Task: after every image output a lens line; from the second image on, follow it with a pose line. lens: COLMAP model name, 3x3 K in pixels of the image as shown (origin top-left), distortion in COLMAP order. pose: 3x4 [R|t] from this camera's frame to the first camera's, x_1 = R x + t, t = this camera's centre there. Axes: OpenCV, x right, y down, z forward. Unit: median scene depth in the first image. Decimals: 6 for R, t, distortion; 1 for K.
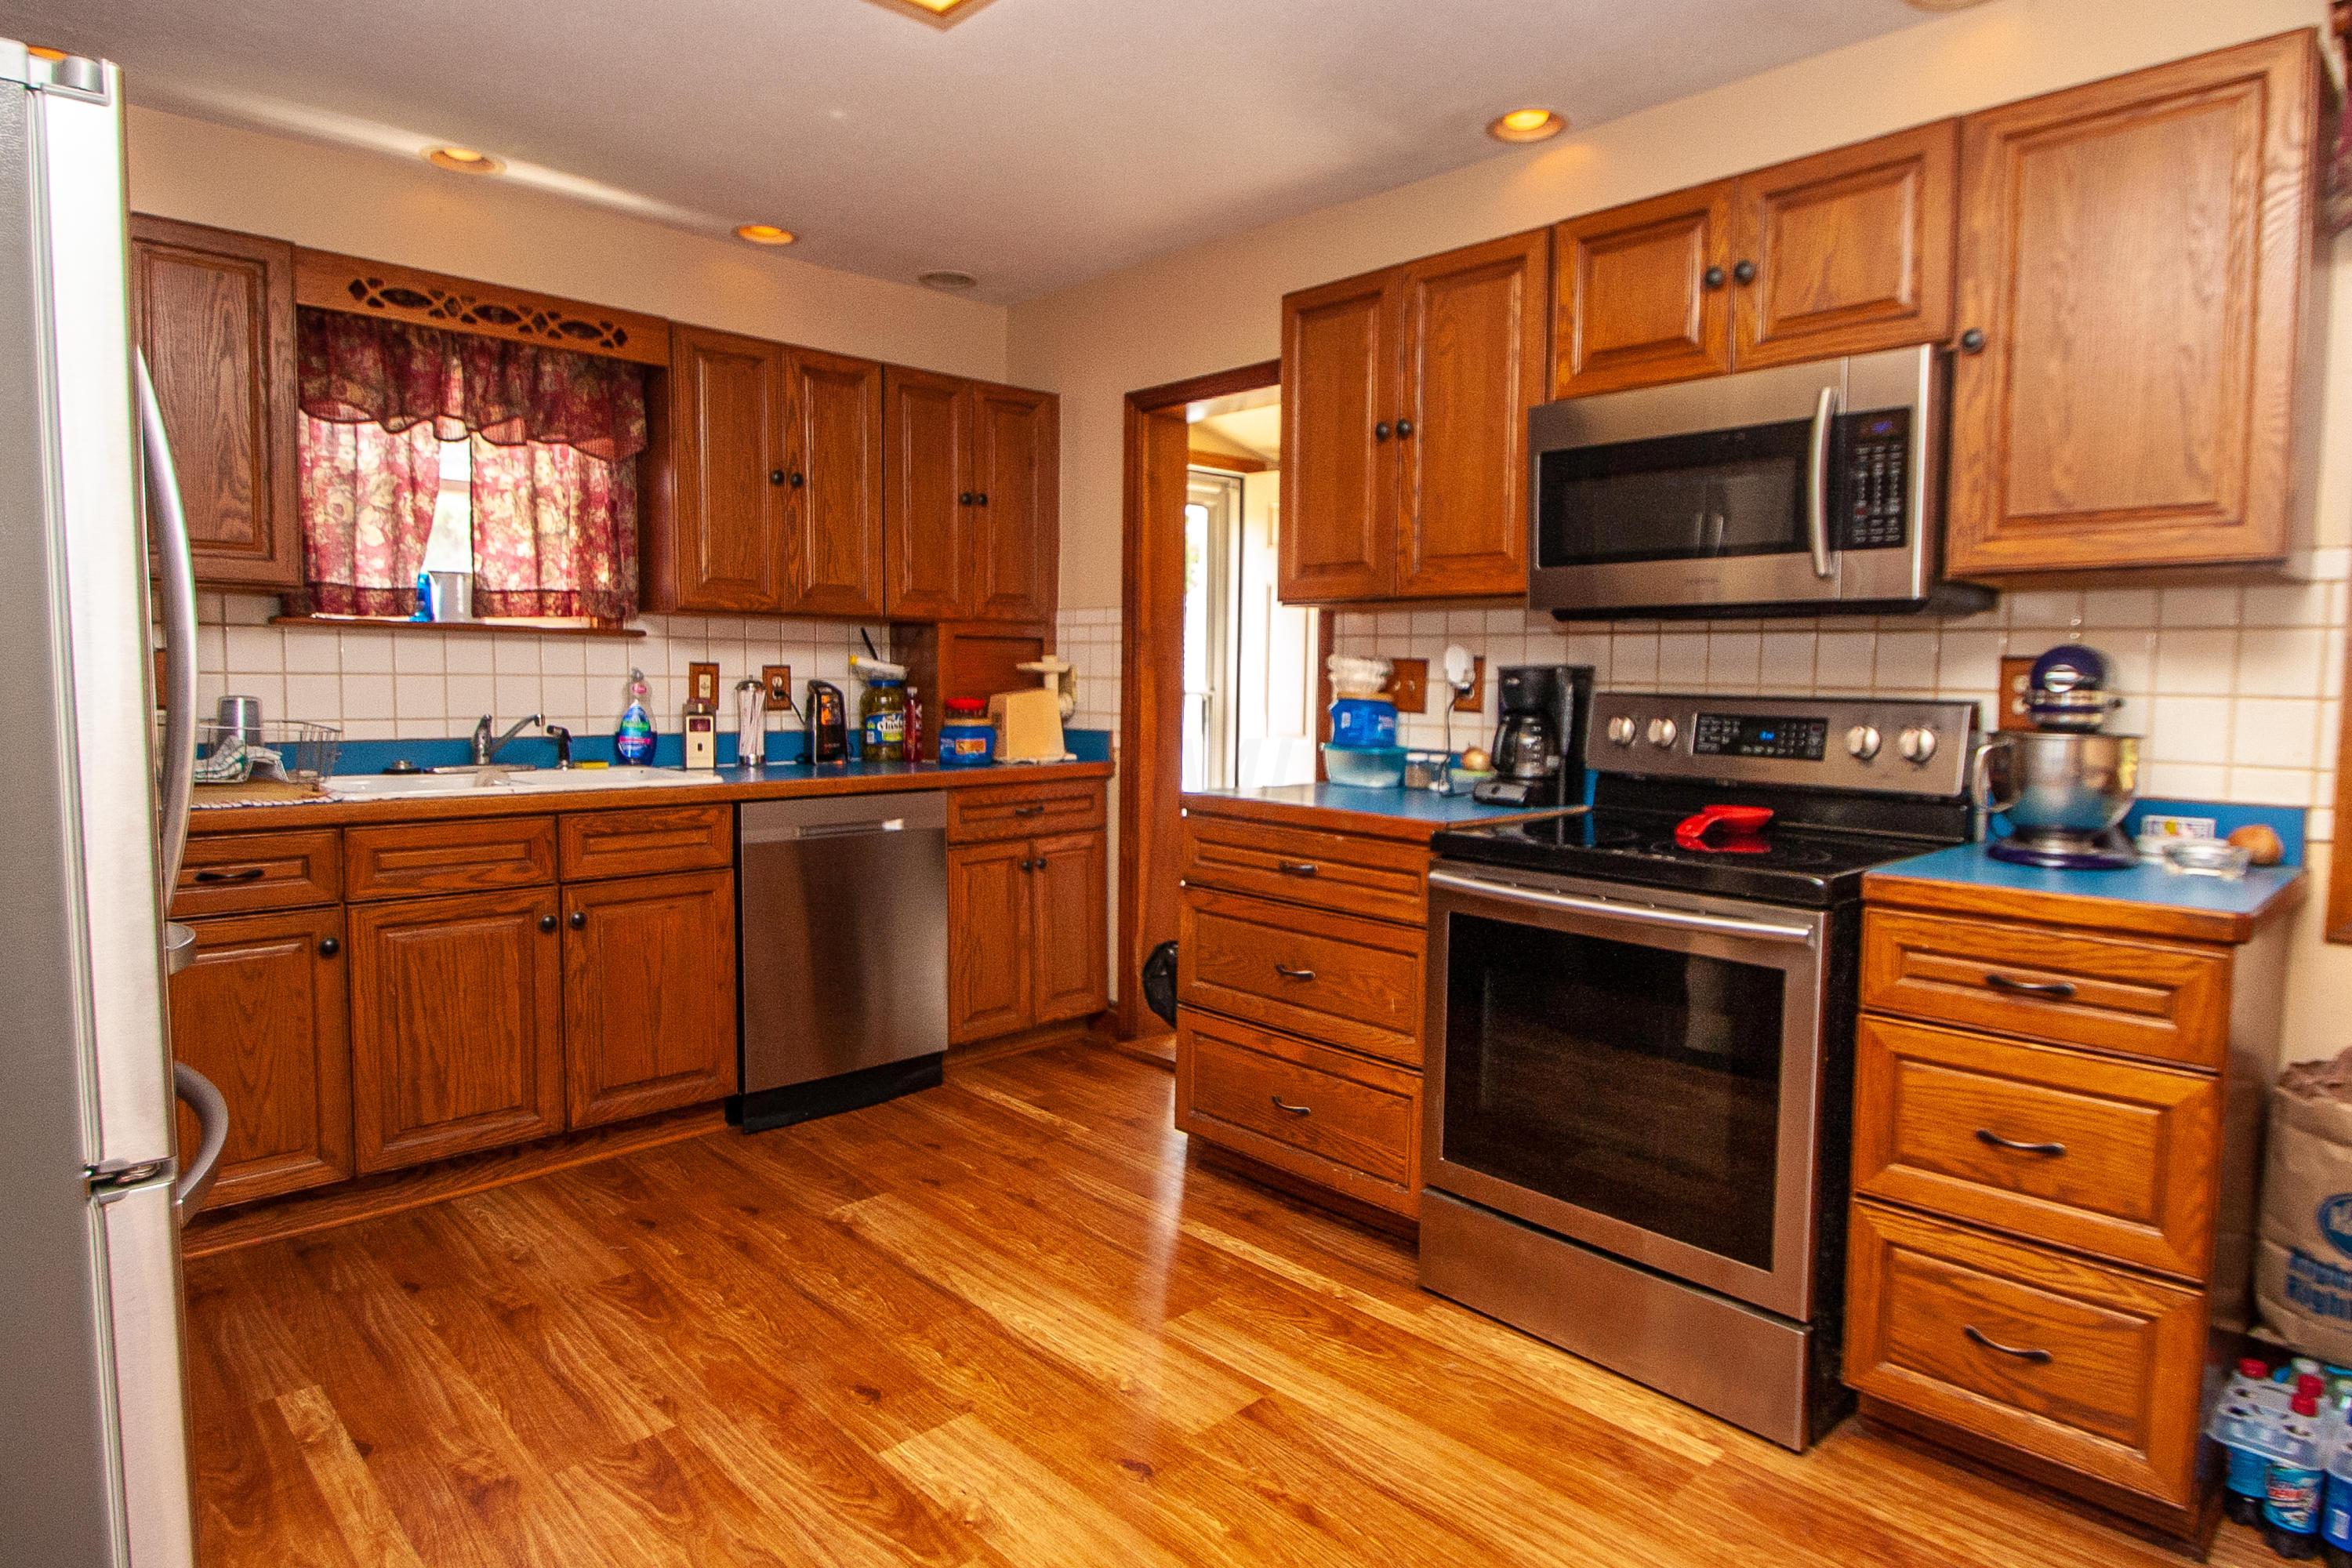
lens RADIAL K [[1333.8, 0, 1202.5], [0, 1333.8, 768.6], [0, 0, 1]] dist [0.015865, -0.019882]
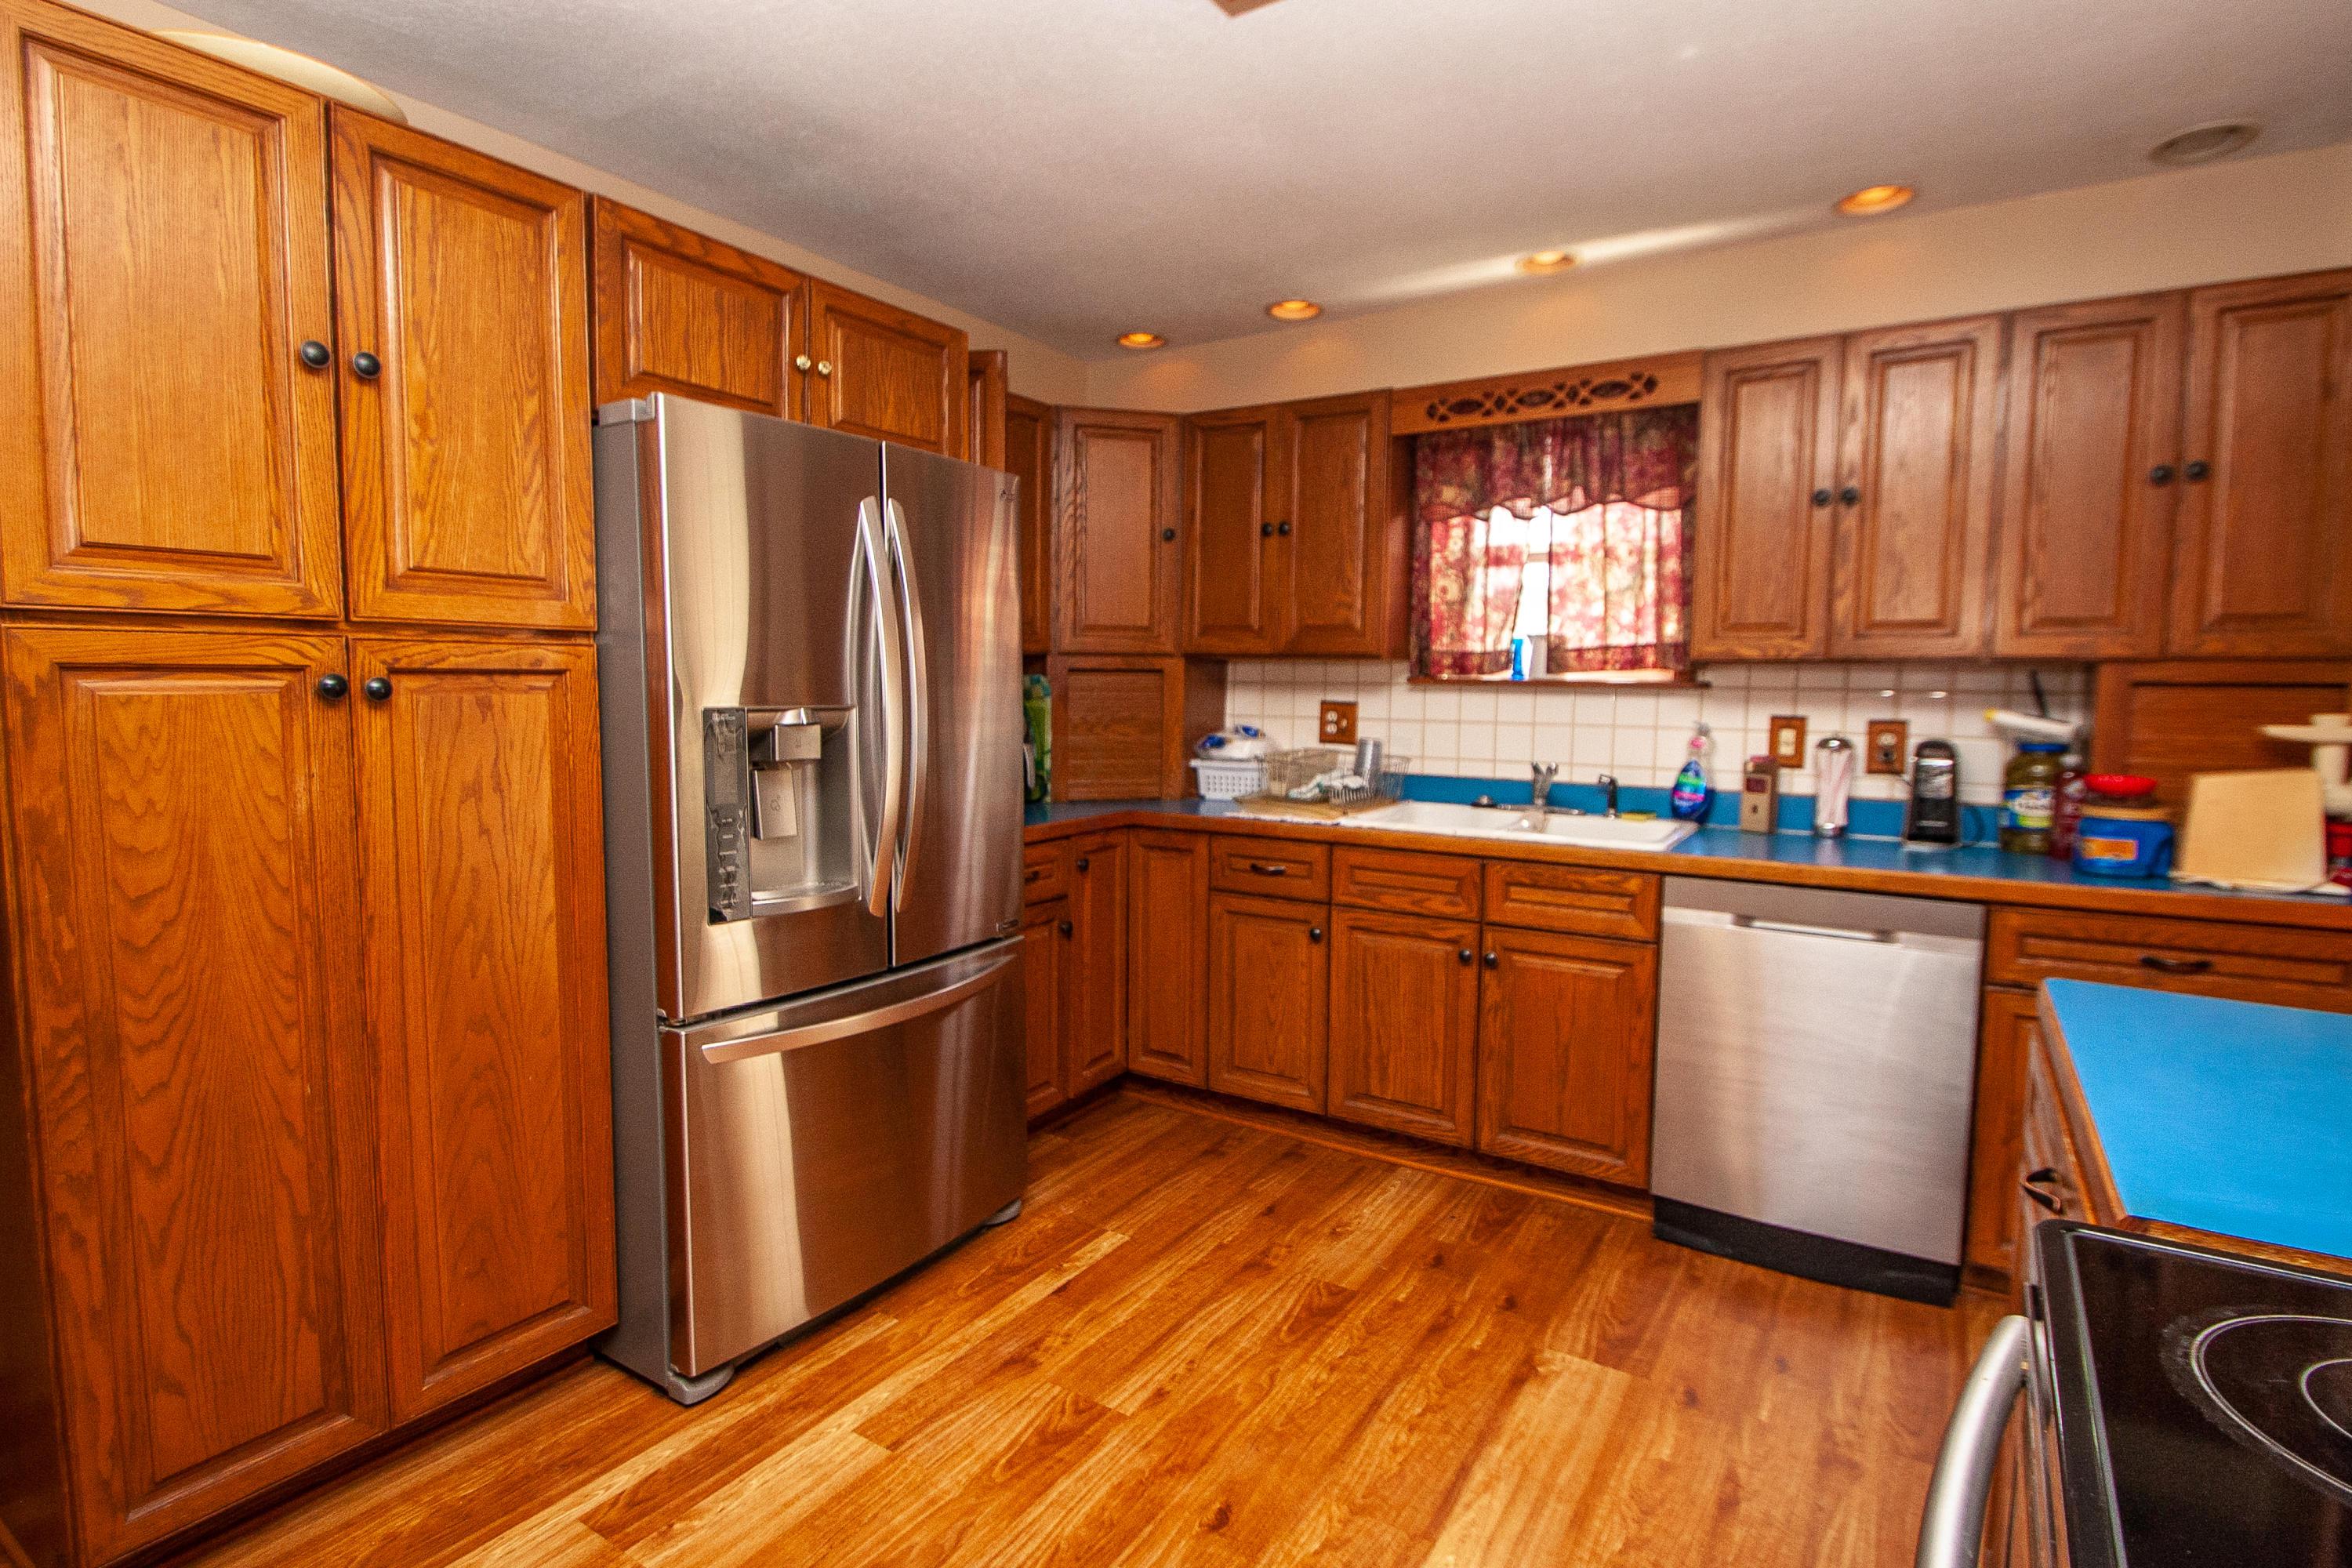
lens RADIAL K [[1140.4, 0, 1231.7], [0, 1140.4, 780.6], [0, 0, 1]] dist [-0.002786, -0.001040]
pose [[0.244530, 0.076763, -0.966599, 0.368648], [-0.074112, 0.995425, 0.060303, -0.072314], [0.966805, 0.056891, 0.249100, 0.597799]]
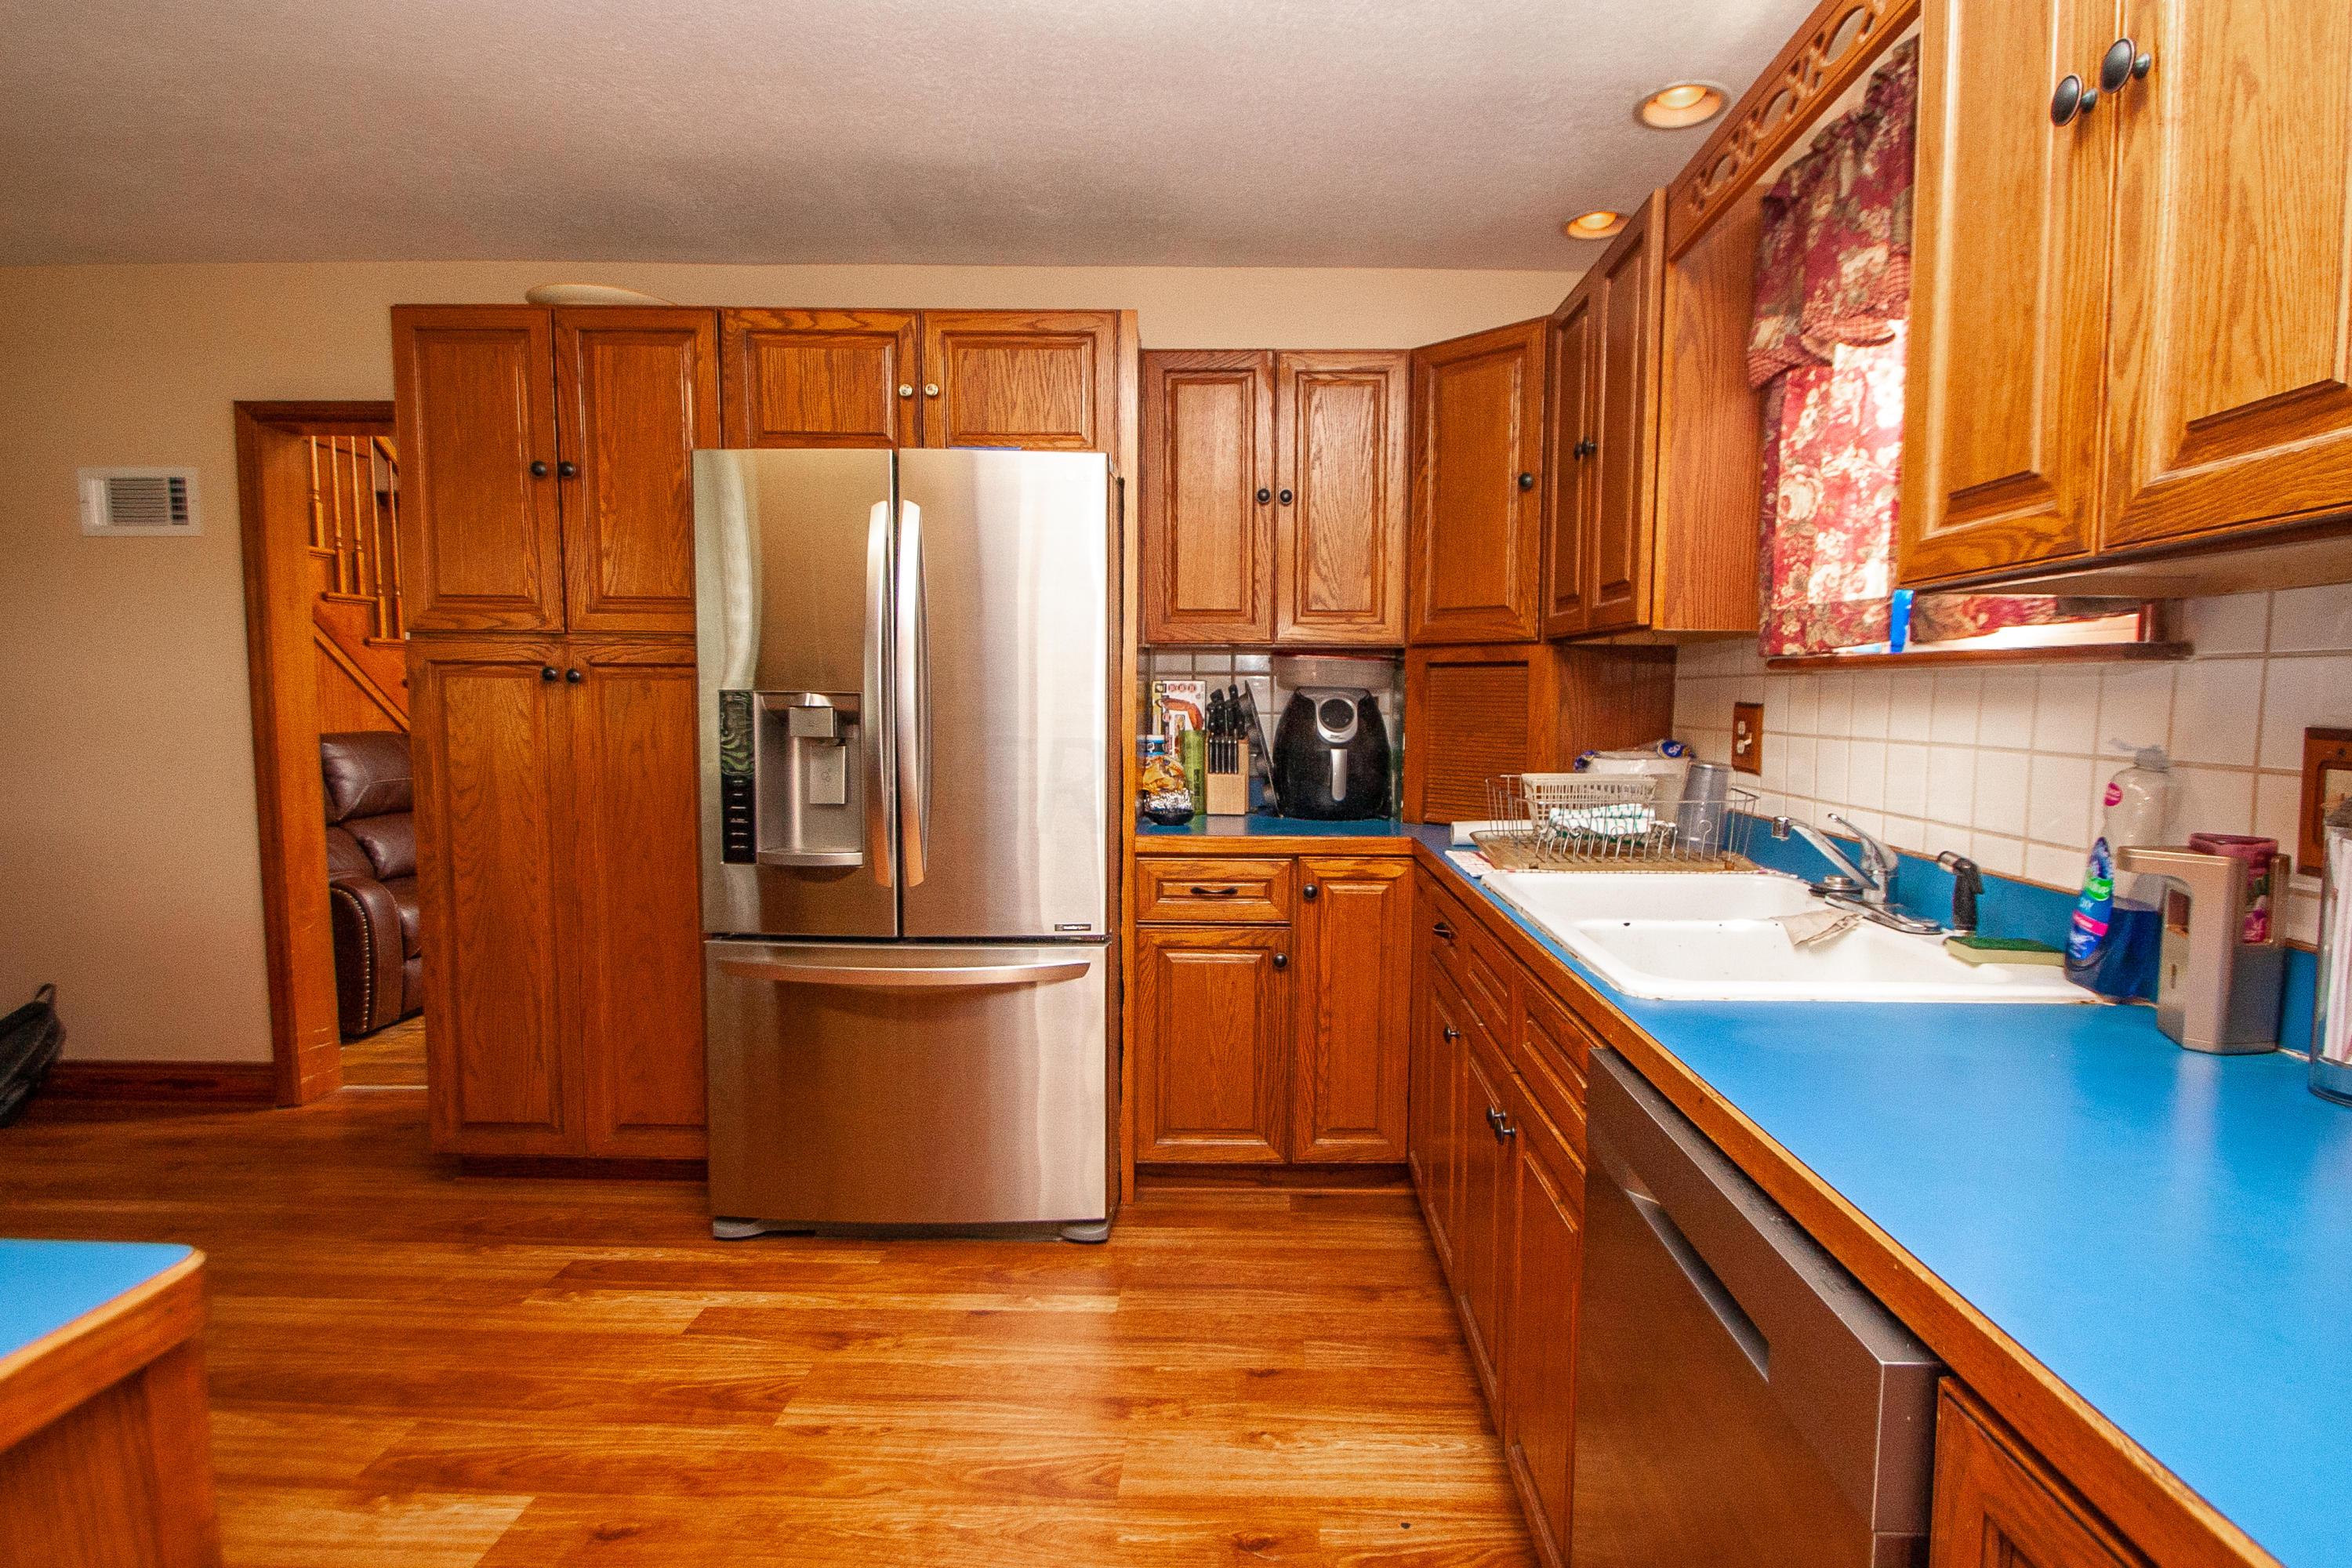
lens RADIAL K [[1160.4, 0, 1195.9], [0, 1160.4, 783.7], [0, 0, 1]] dist [0.006804, -0.015123]
pose [[-0.703661, 0.037252, -0.709558, 0.005521], [-0.065112, 0.991042, 0.116601, -0.106644], [0.707546, 0.128248, -0.694933, 1.328562]]
